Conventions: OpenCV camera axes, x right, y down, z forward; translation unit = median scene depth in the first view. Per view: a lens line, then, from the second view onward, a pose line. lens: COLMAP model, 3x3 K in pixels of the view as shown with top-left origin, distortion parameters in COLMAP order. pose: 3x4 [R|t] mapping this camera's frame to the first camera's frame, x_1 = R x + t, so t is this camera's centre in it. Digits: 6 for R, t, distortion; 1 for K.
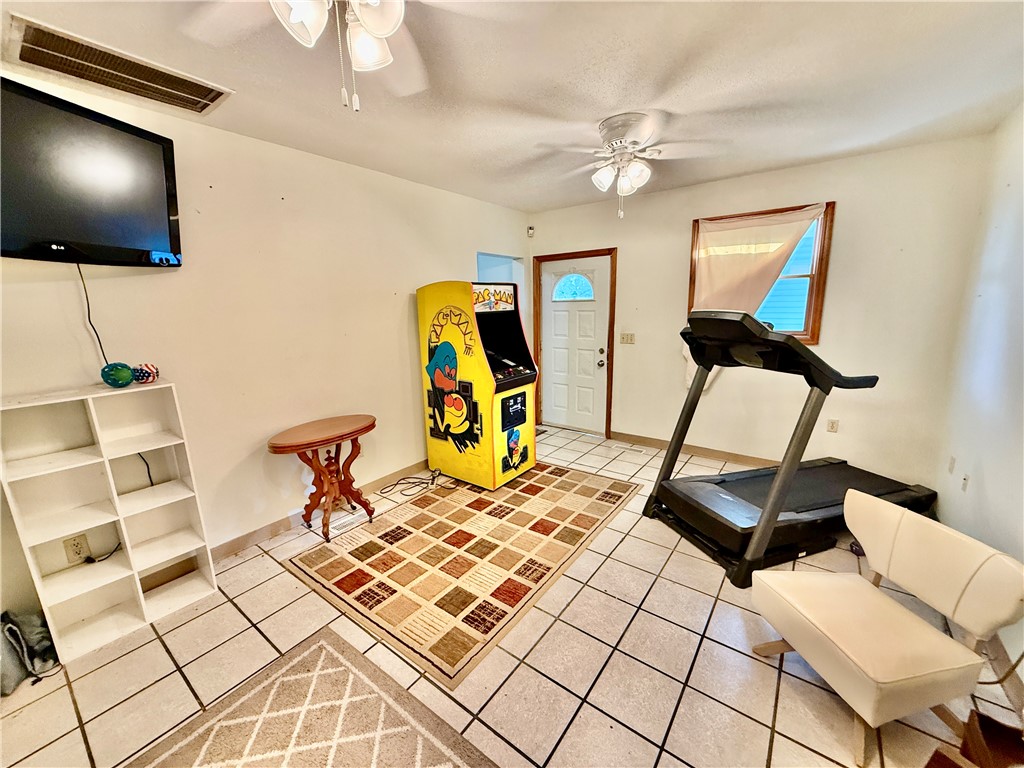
lens RADIAL K [[409.7, 0, 512.6], [0, 409.7, 387.4], [0, 0, 1]] dist [0.002574, -0.000317]
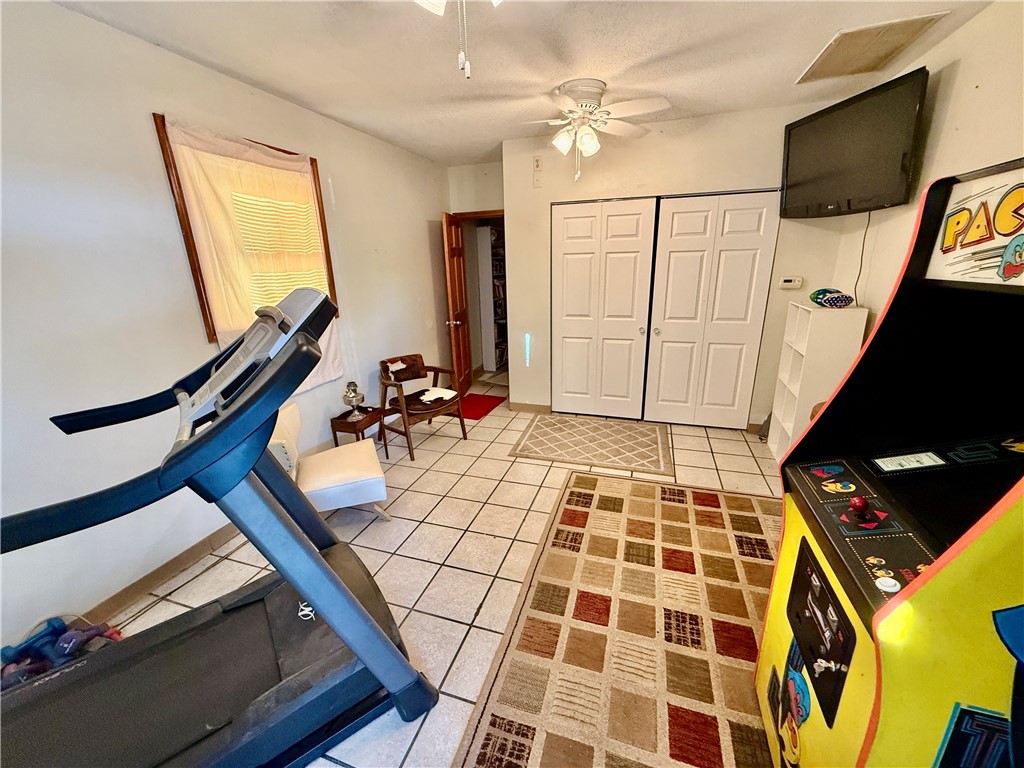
lens RADIAL K [[409.7, 0, 514.1], [0, 409.7, 383.3], [0, 0, 1]] dist [0.002574, -0.000317]
pose [[-0.948072, 0.132698, -0.289051, 0.389320], [-0.020550, 0.881350, 0.472017, -0.327730], [0.317391, 0.453446, -0.832856, 1.540847]]
